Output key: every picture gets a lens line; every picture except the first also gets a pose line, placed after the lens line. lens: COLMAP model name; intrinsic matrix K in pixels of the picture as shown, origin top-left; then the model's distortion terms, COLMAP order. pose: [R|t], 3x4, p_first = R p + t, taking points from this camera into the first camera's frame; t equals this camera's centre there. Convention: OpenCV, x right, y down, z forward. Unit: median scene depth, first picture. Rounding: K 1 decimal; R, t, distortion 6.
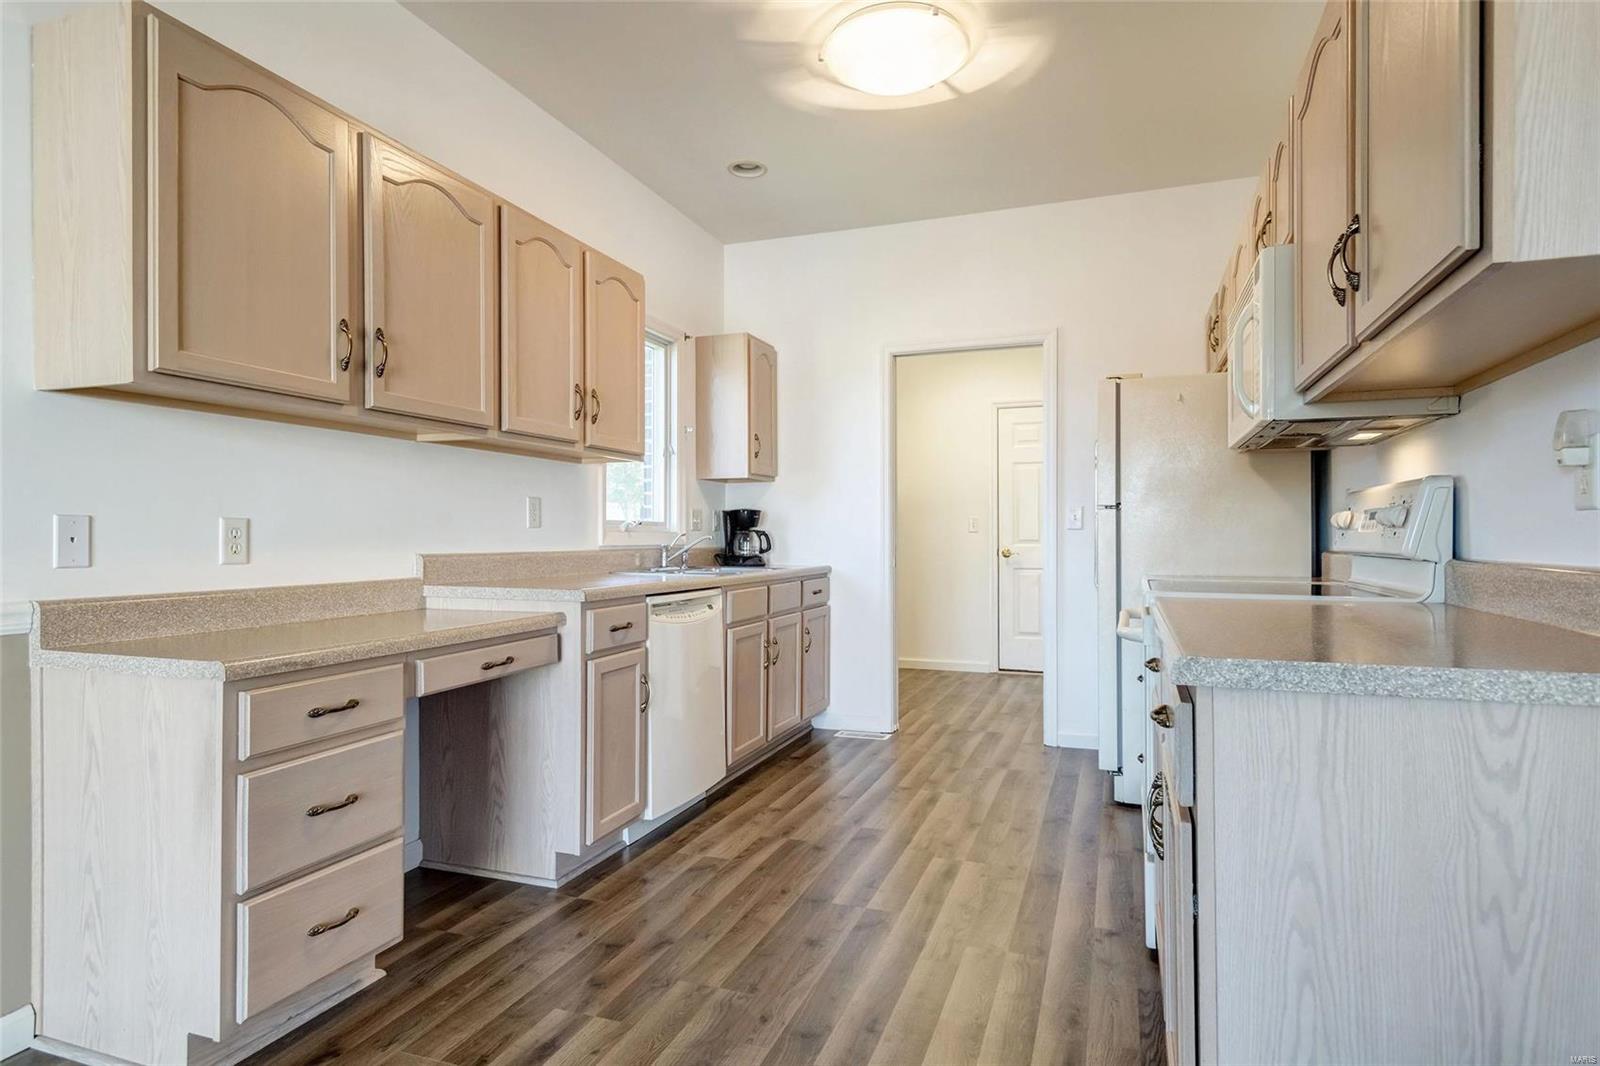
lens RADIAL K [[892.2, 0, 800.6], [0, 892.2, 541.4], [0, 0, 1]] dist [0.024848, -0.002675]
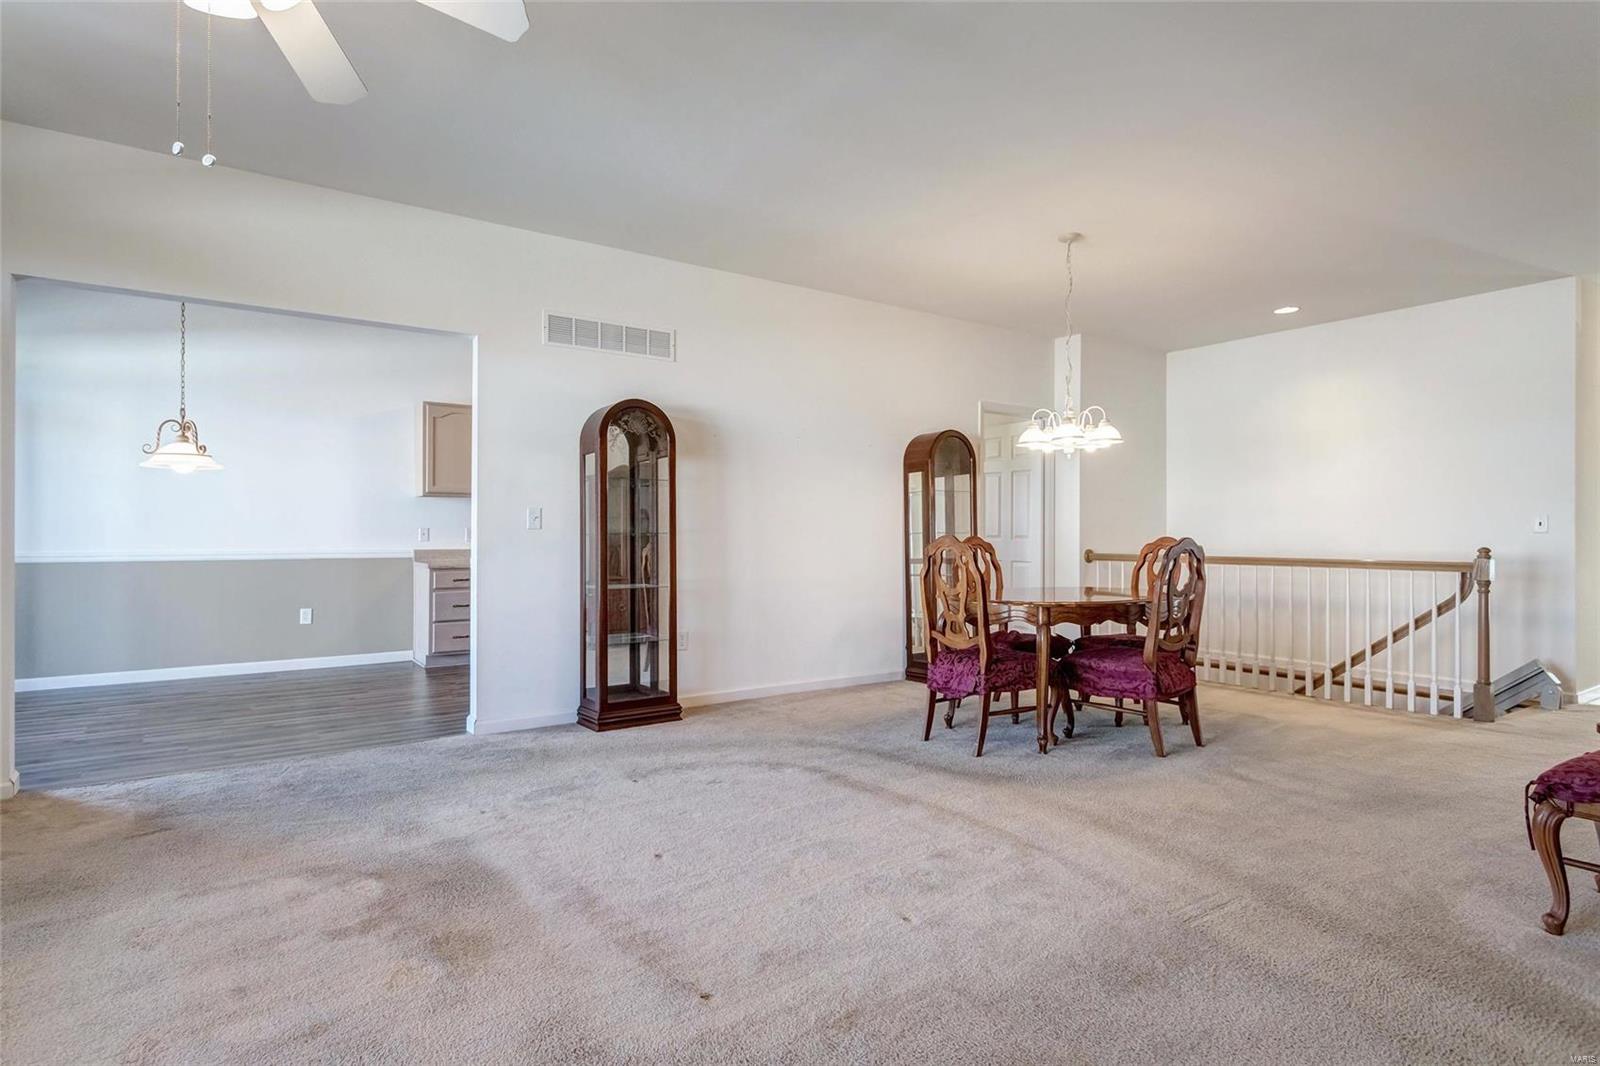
lens RADIAL K [[847.4, 0, 770.2], [0, 847.4, 539.0], [0, 0, 1]] dist [0.012227, -0.002354]
pose [[0.808449, 0.013793, -0.588404, 1.861820], [-0.010755, 0.999905, 0.008662, -0.019650], [0.588468, -0.000674, 0.808520, -0.778654]]
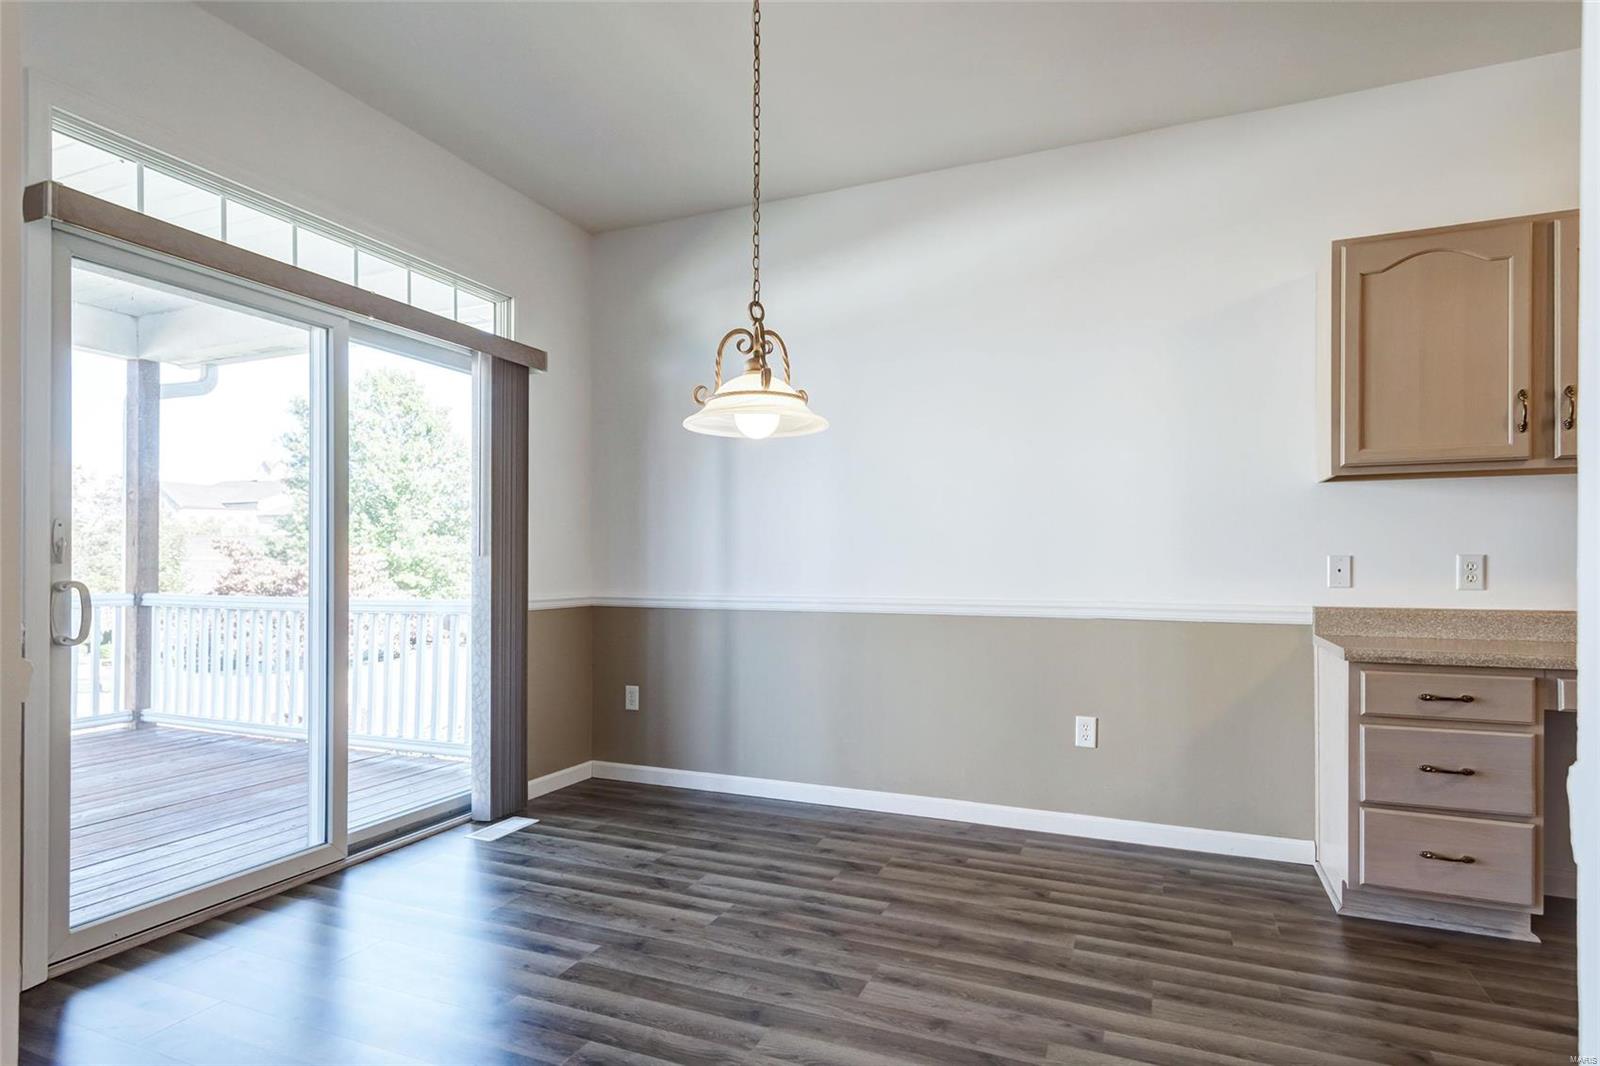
lens RADIAL K [[847.4, 0, 784.6], [0, 847.4, 562.3], [0, 0, 1]] dist [0.012227, -0.002354]
pose [[-0.054522, -0.001715, -0.998511, 0.586767], [-0.005382, 0.999985, -0.001423, -0.007025], [0.998498, 0.005296, -0.054531, 0.061397]]
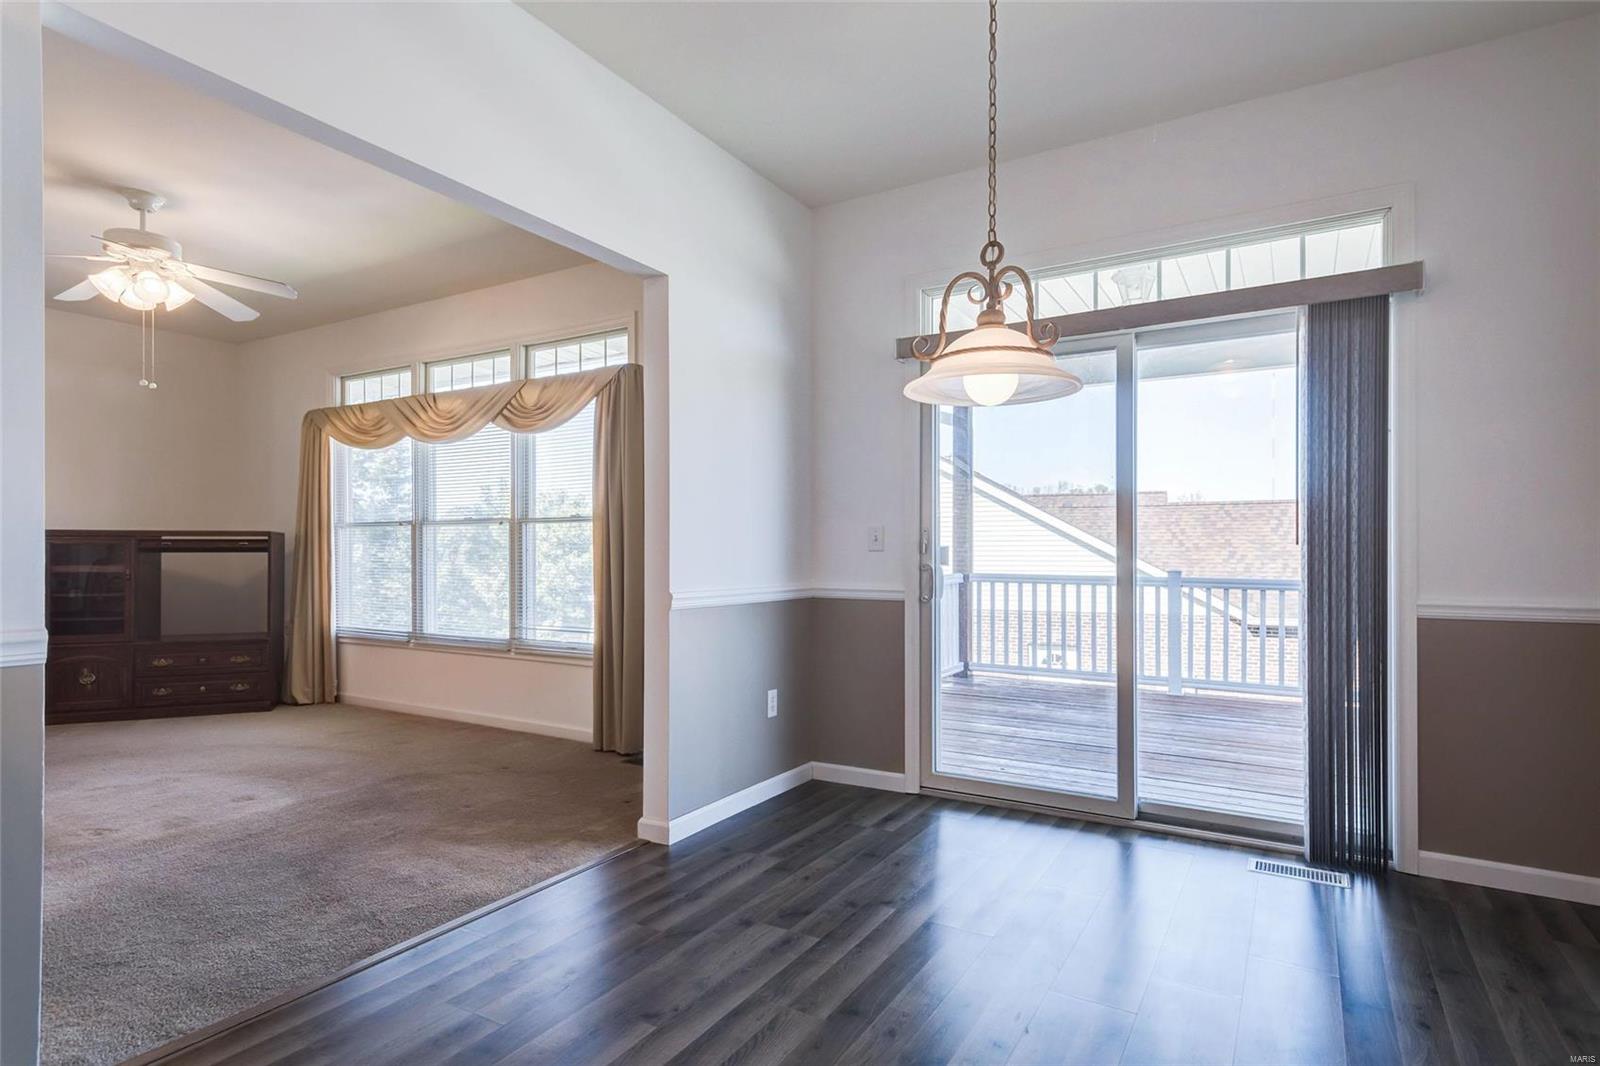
lens RADIAL K [[847.4, 0, 793.8], [0, 847.4, 543.0], [0, 0, 1]] dist [0.012227, -0.002354]
pose [[-0.981845, 0.004652, 0.189626, -0.258329], [0.003190, 0.999963, -0.008014, -0.010835], [-0.189657, -0.007264, -0.981824, 0.739748]]
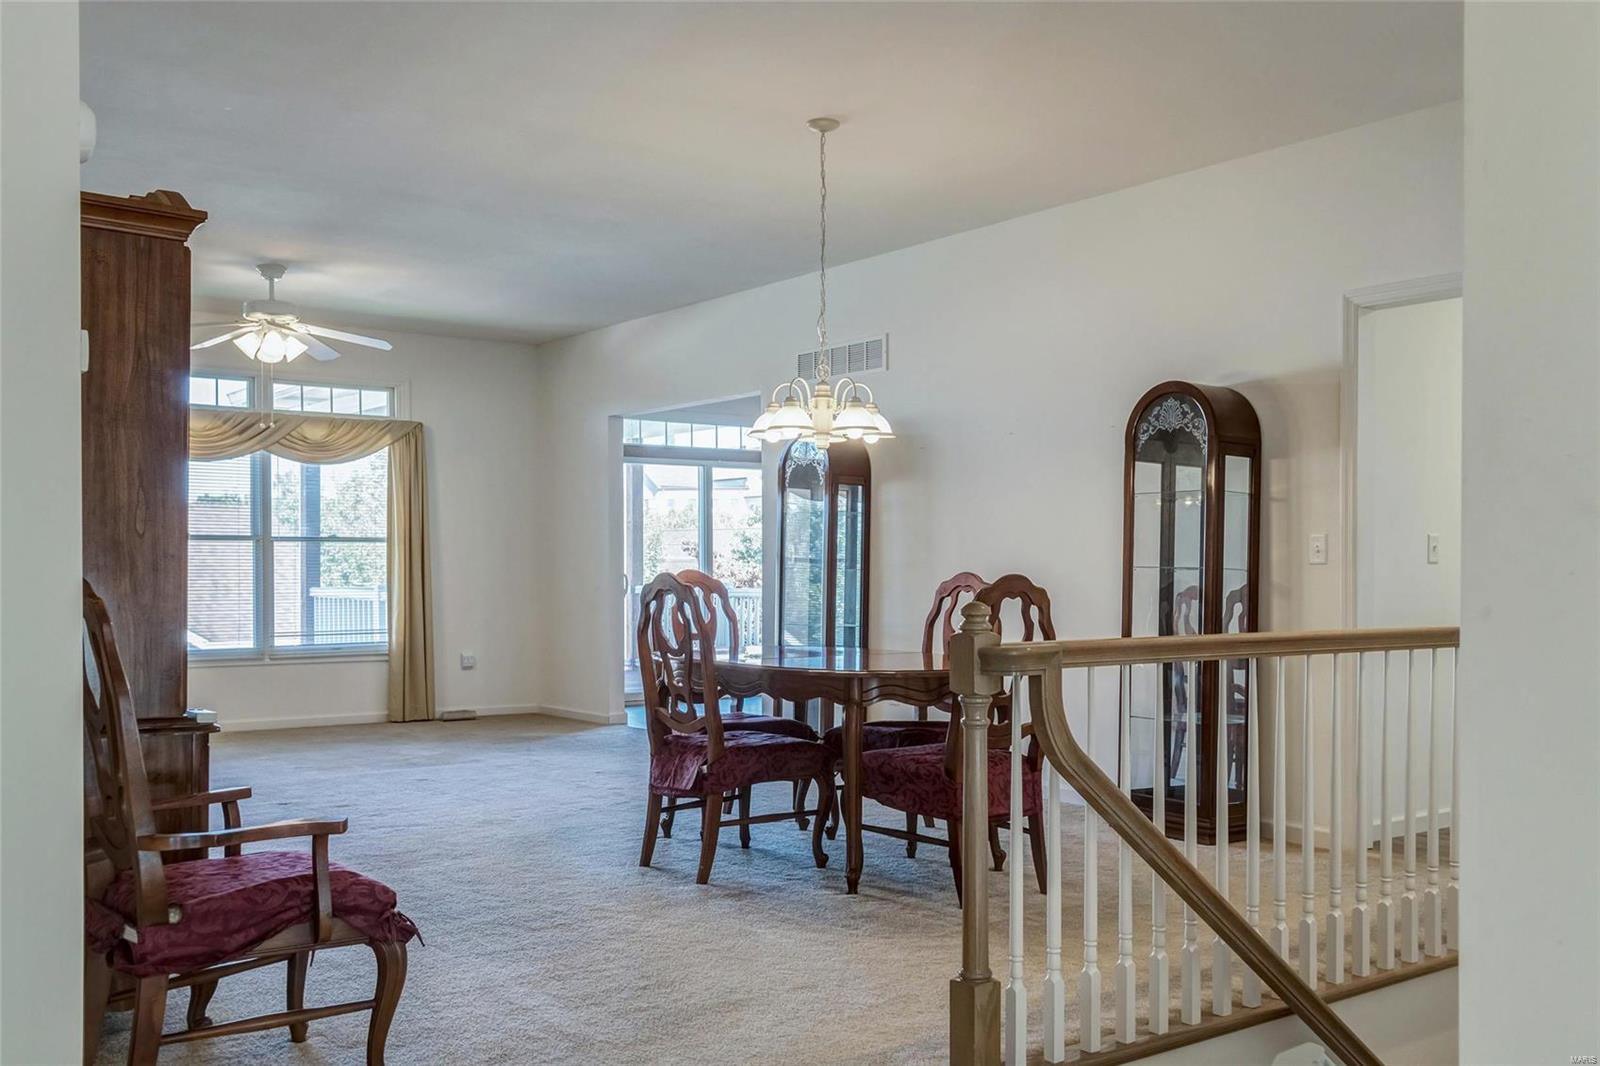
lens RADIAL K [[1456.5, 0, 822.0], [0, 1456.5, 583.5], [0, 0, 1]] dist [-0.002534, 0.000000]
pose [[-0.532417, 0.012853, -0.846385, 3.044605], [-0.001747, 0.999866, 0.016282, -0.029441], [0.846481, 0.010147, -0.532323, 2.045726]]
